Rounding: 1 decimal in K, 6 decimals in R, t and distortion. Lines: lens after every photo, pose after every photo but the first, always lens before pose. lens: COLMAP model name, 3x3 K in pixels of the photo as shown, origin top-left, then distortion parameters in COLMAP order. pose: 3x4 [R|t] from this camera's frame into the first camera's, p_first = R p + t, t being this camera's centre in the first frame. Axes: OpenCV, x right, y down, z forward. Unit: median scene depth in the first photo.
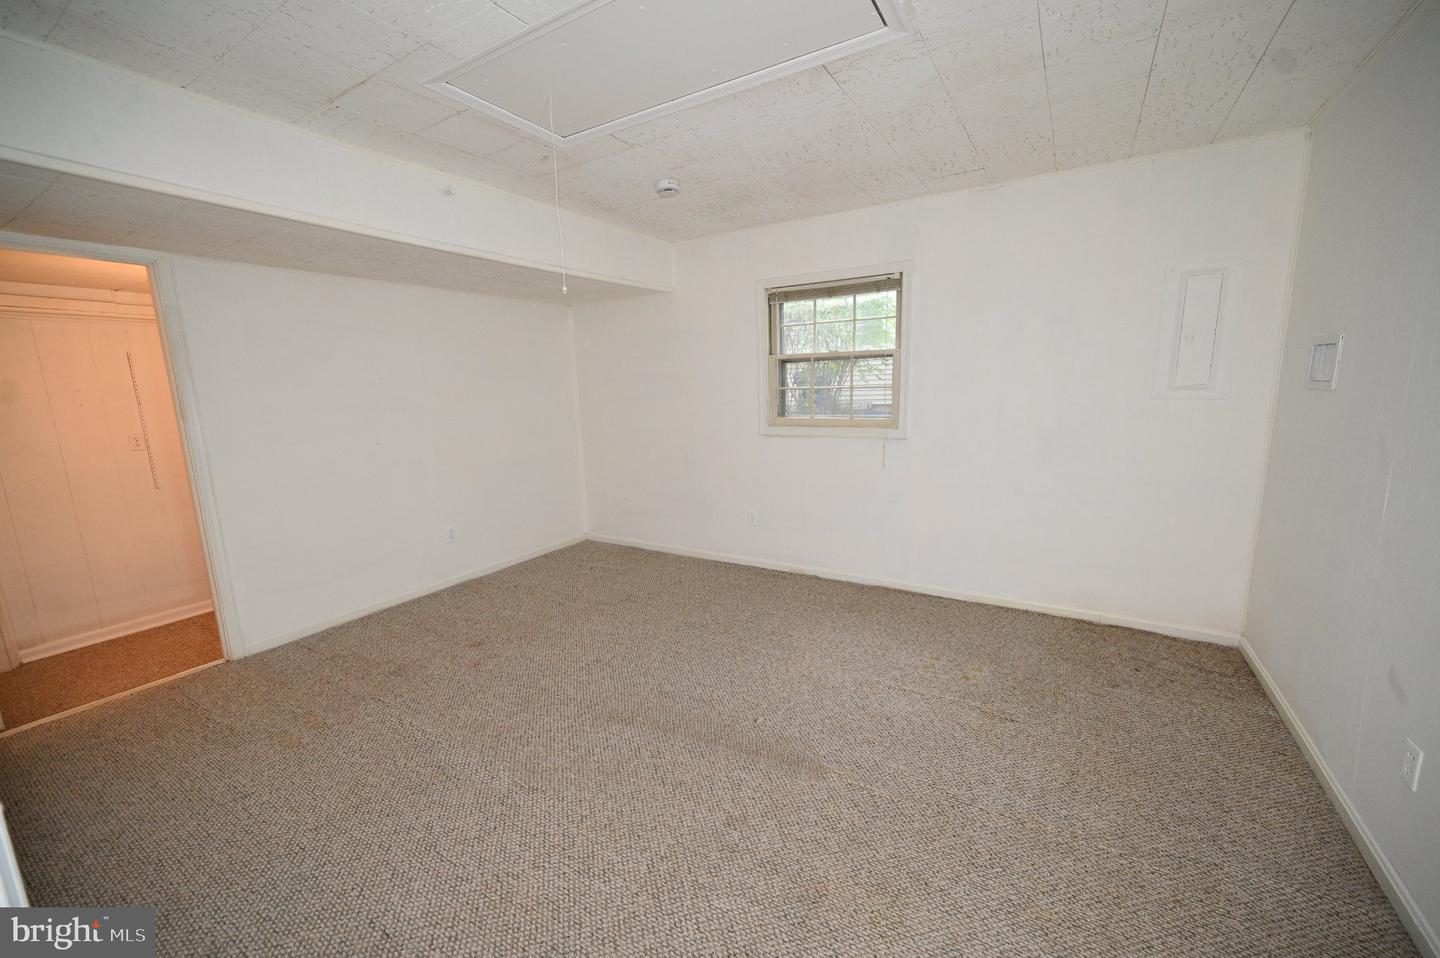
lens RADIAL K [[549.9, 0, 723.5], [0, 549.9, 474.2], [0, 0, 1]] dist [0.000755, 0.001747]
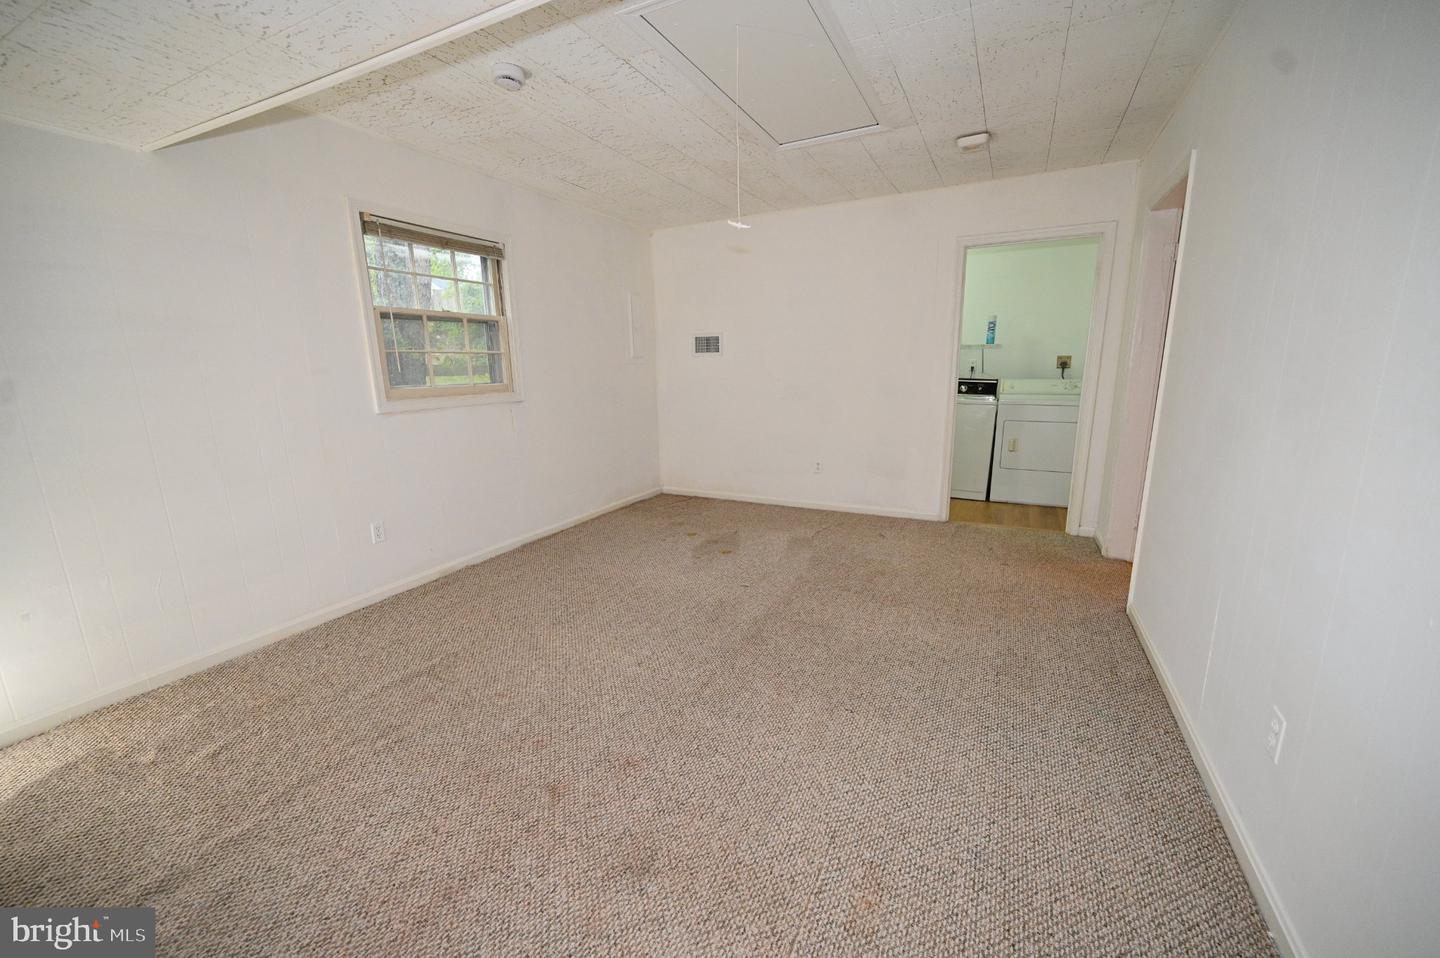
lens RADIAL K [[549.9, 0, 723.5], [0, 549.9, 474.2], [0, 0, 1]] dist [0.000755, 0.001747]
pose [[-0.057727, -0.175950, 0.982705, -0.752175], [0.178108, 0.966740, 0.183554, -0.051356], [-0.982316, 0.185624, -0.024469, 0.629525]]
